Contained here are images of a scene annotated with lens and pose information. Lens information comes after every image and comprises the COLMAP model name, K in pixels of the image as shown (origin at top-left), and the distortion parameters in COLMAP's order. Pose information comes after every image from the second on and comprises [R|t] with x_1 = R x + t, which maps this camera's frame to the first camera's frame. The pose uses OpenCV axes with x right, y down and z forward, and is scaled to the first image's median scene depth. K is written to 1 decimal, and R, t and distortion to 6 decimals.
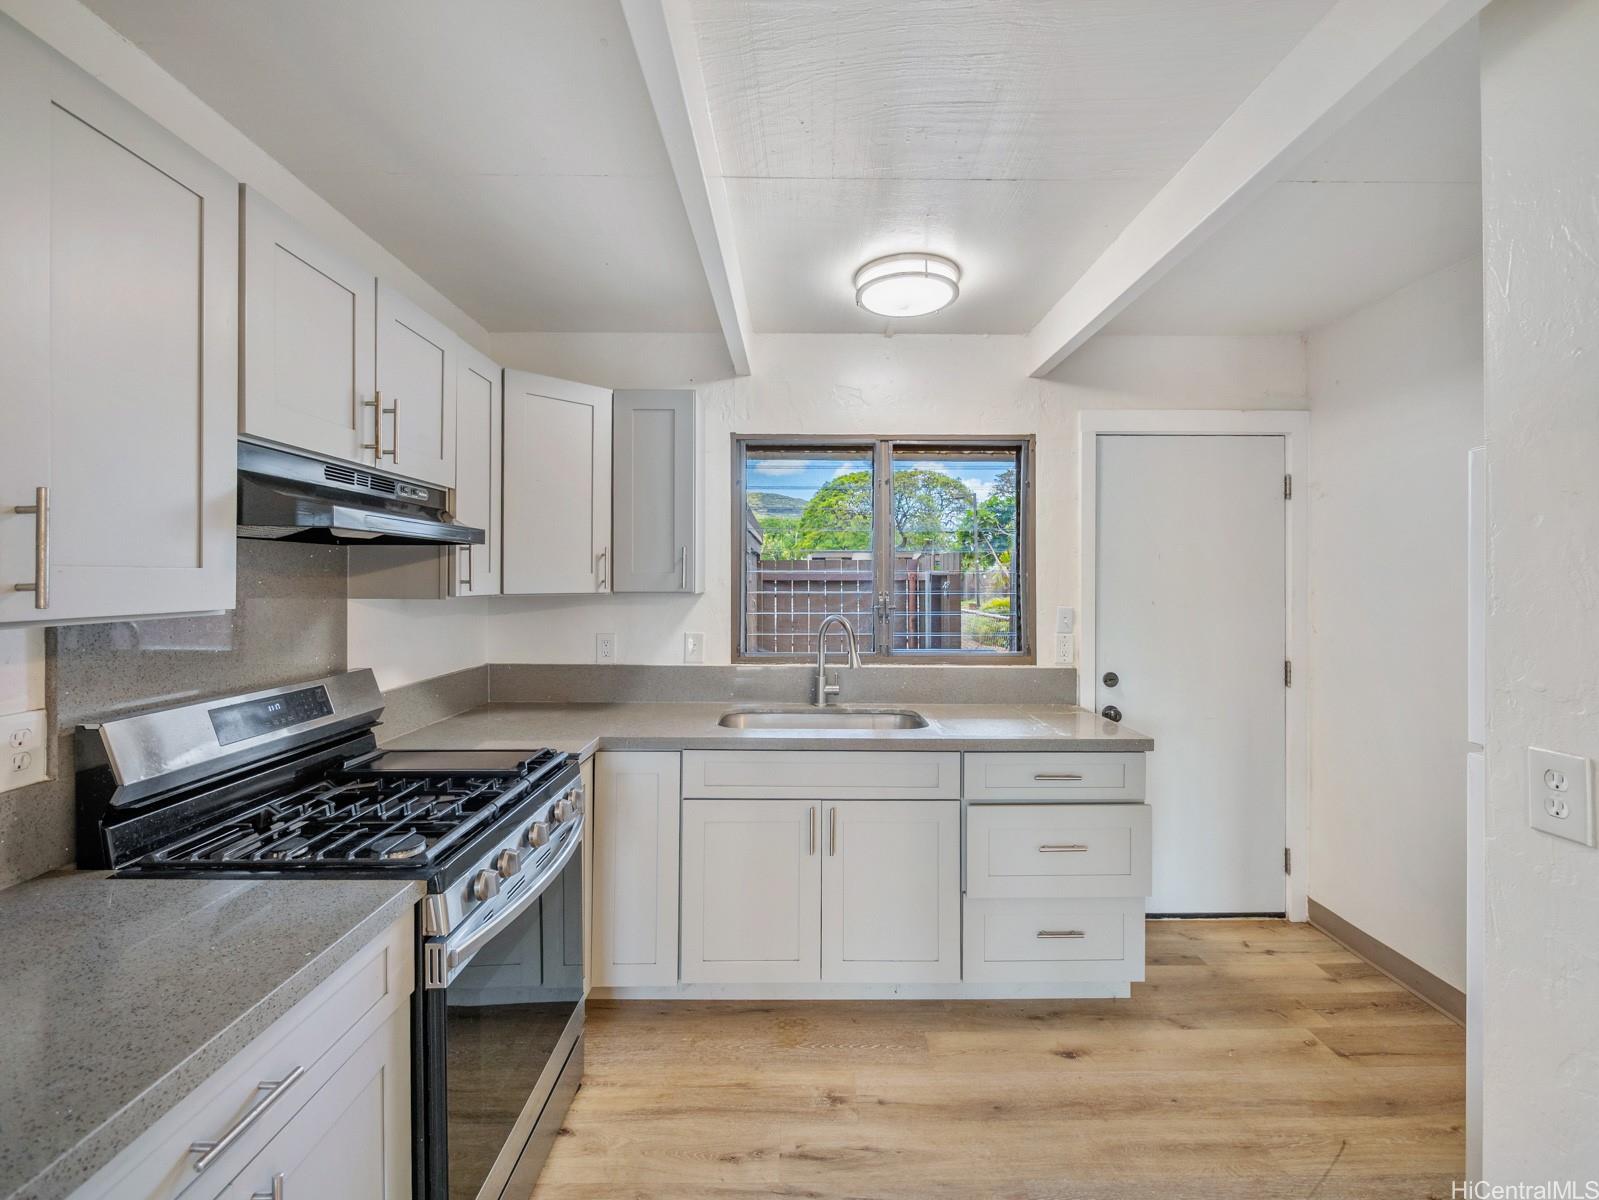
lens RADIAL K [[689.9, 0, 805.2], [0, 689.9, 581.1], [0, 0, 1]] dist [-0.007851, 0.000117]
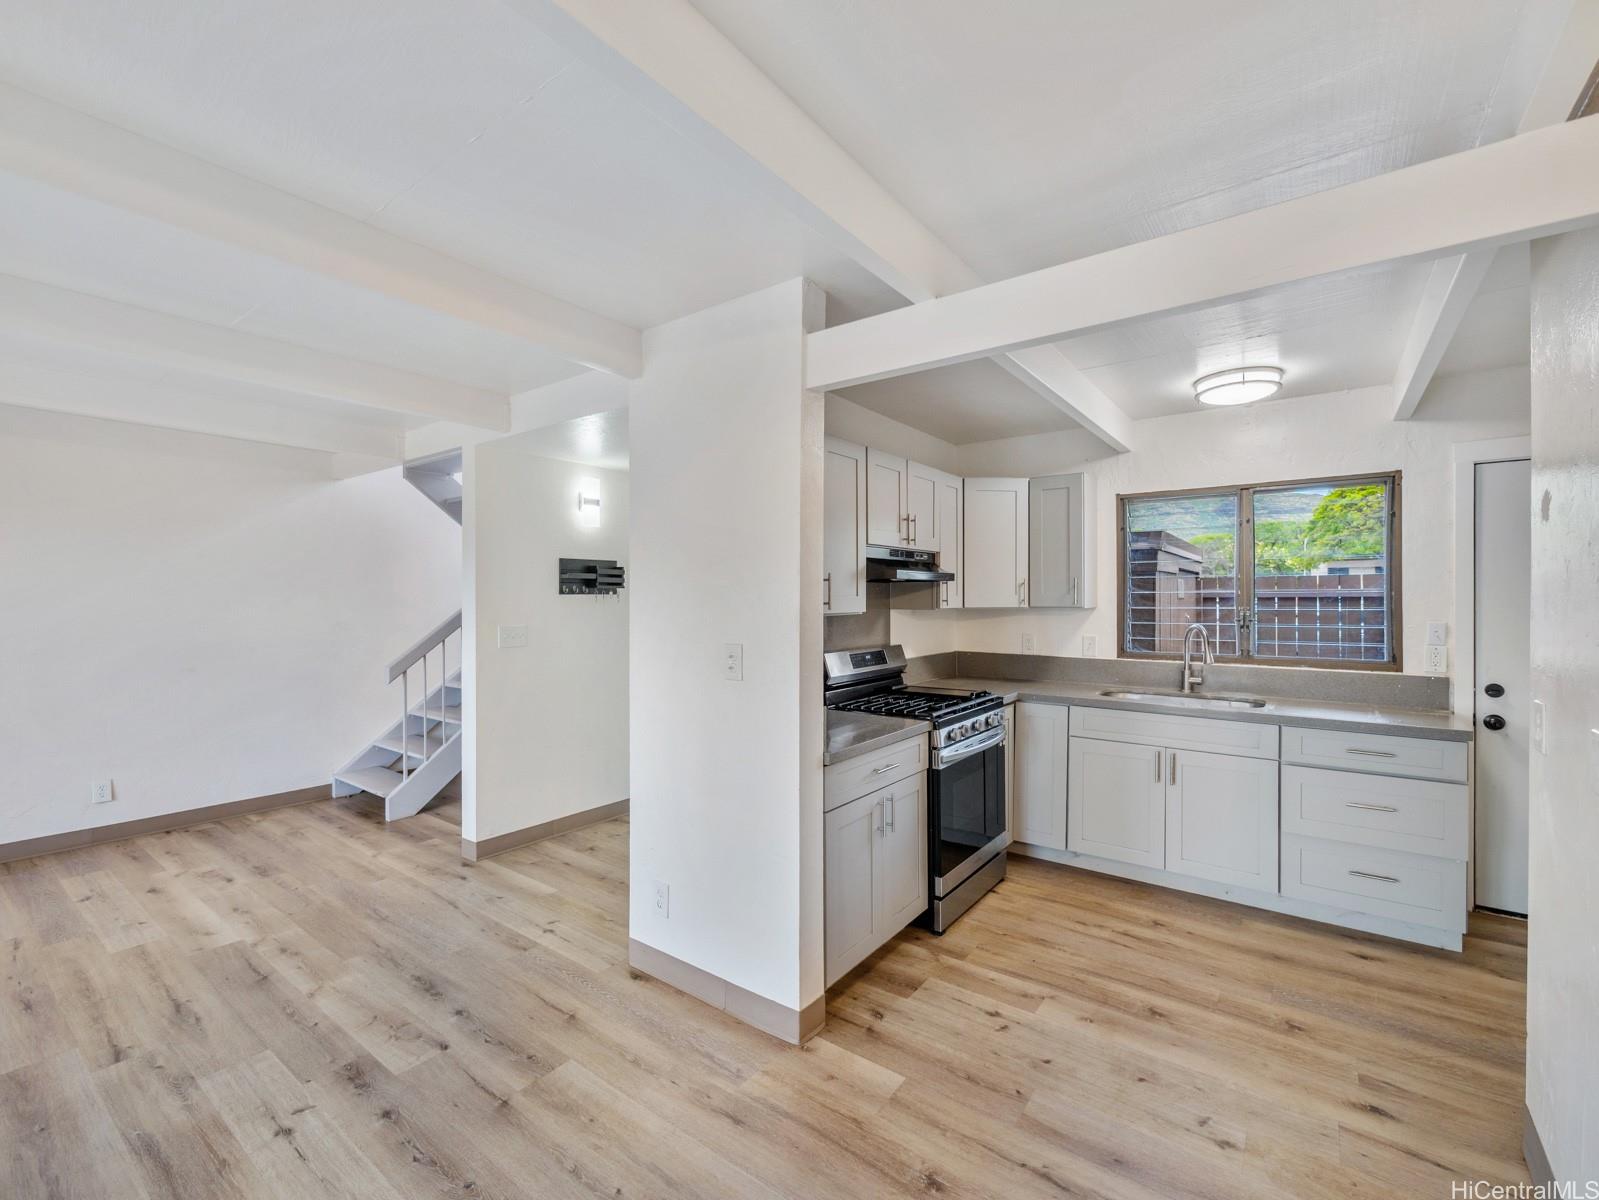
lens RADIAL K [[689.9, 0, 803.5], [0, 689.9, 603.2], [0, 0, 1]] dist [-0.007851, 0.000117]
pose [[0.796716, 0.000106, -0.604354, 0.302018], [0.004319, 0.999973, 0.005869, -0.004807], [0.604338, -0.007286, 0.796695, -0.658057]]
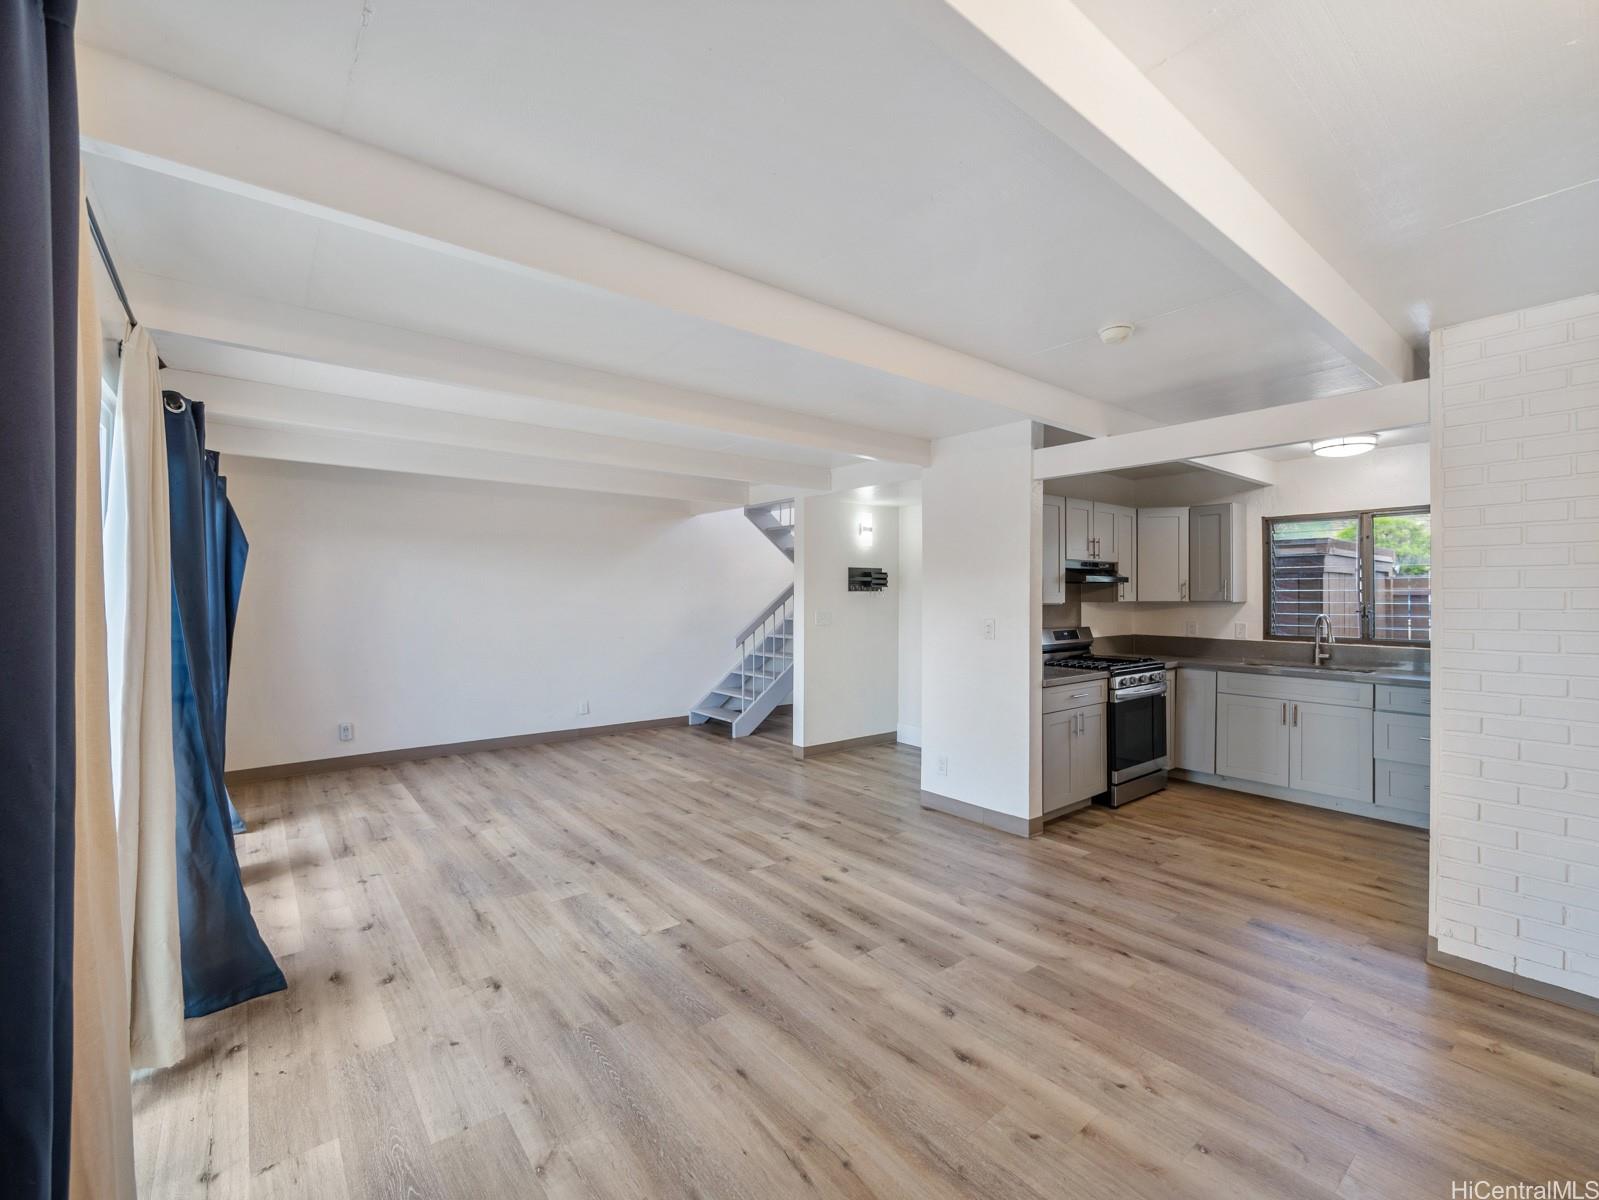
lens RADIAL K [[689.9, 0, 804.7], [0, 689.9, 589.7], [0, 0, 1]] dist [-0.007851, 0.000117]
pose [[0.619250, -0.008627, -0.785146, 0.763292], [0.000373, 0.999943, -0.010693, 0.003179], [0.785193, 0.006329, 0.619218, -1.469944]]
